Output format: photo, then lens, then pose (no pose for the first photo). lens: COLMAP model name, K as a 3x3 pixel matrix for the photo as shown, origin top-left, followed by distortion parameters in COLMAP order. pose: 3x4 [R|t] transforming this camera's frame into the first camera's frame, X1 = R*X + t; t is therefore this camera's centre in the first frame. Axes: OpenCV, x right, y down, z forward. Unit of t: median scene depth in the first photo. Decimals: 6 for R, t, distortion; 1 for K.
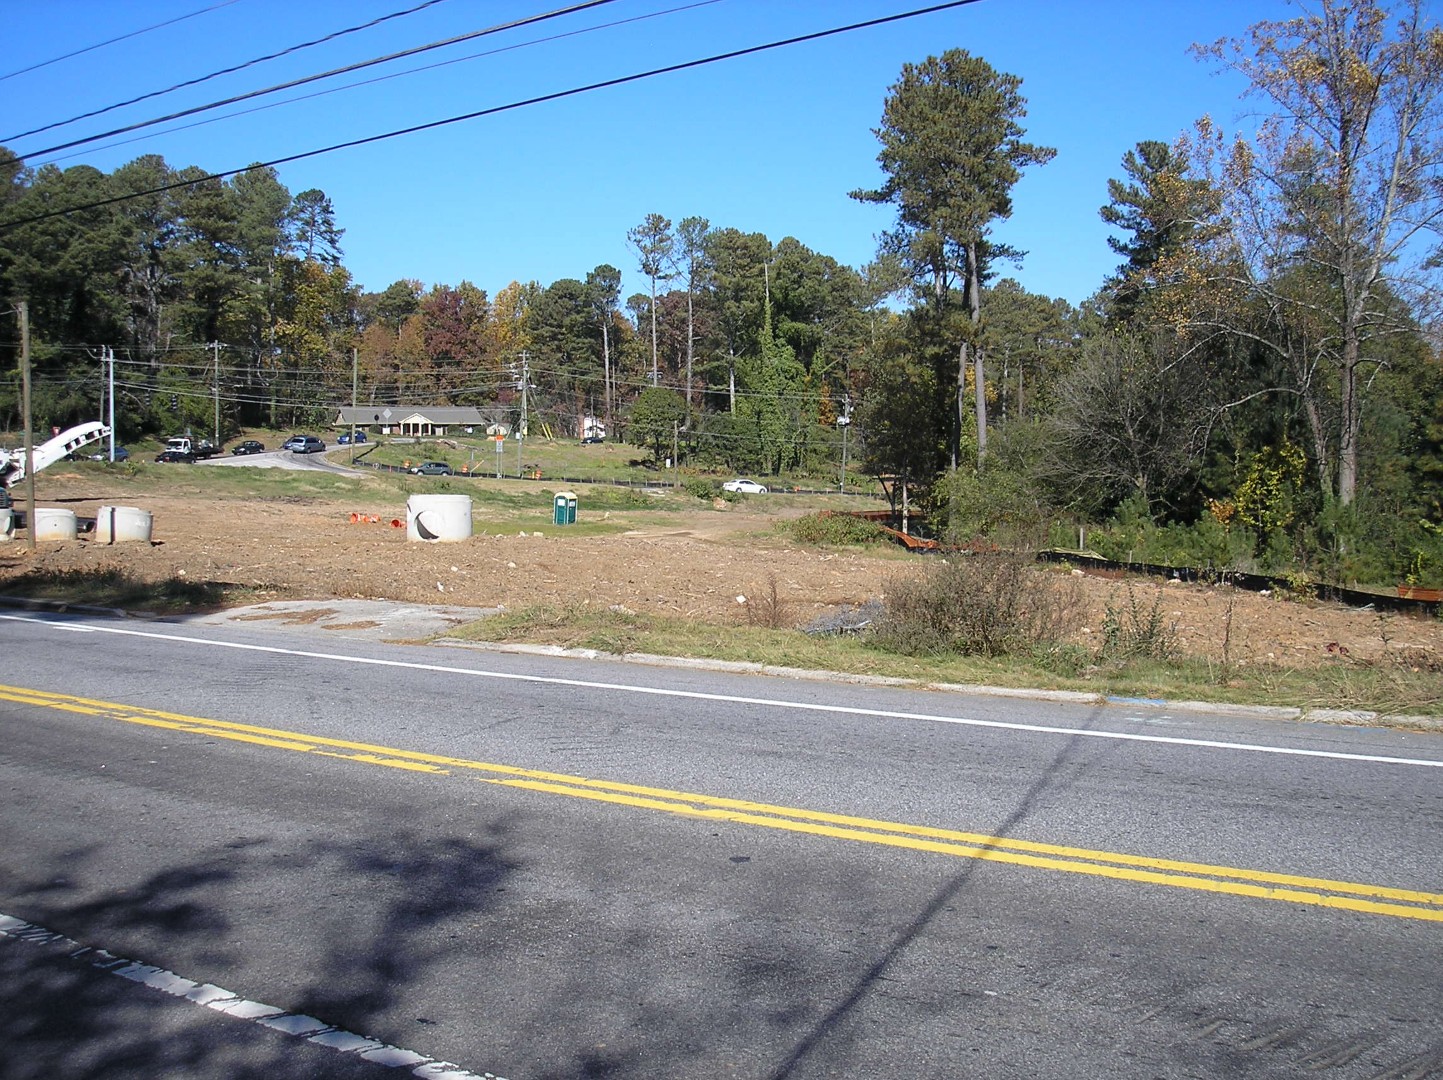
lens RADIAL K [[1604.2, 0, 714.7], [0, 1604.2, 533.5], [0, 0, 1]] dist [-0.176685, 0.070950]
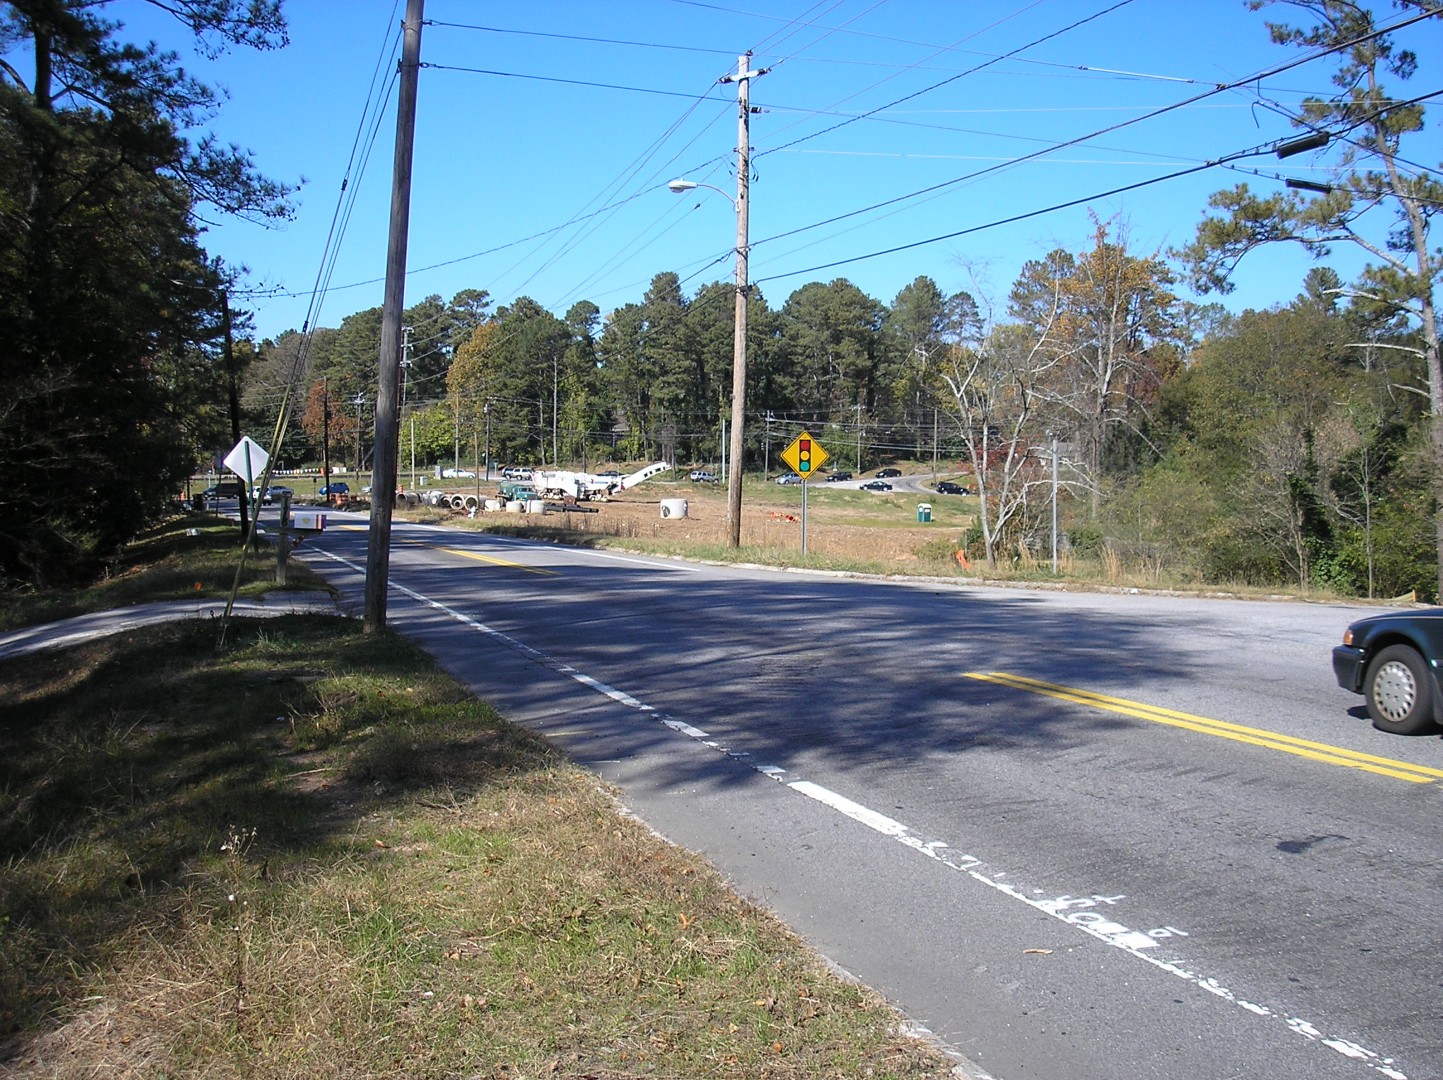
lens RADIAL K [[1604.2, 0, 714.7], [0, 1604.2, 533.5], [0, 0, 1]] dist [-0.176685, 0.070950]
pose [[0.813764, 0.026080, -0.580610, 0.479308], [-0.033753, 0.999427, -0.002414, 0.011646], [0.580214, 0.021562, 0.814178, -0.348193]]
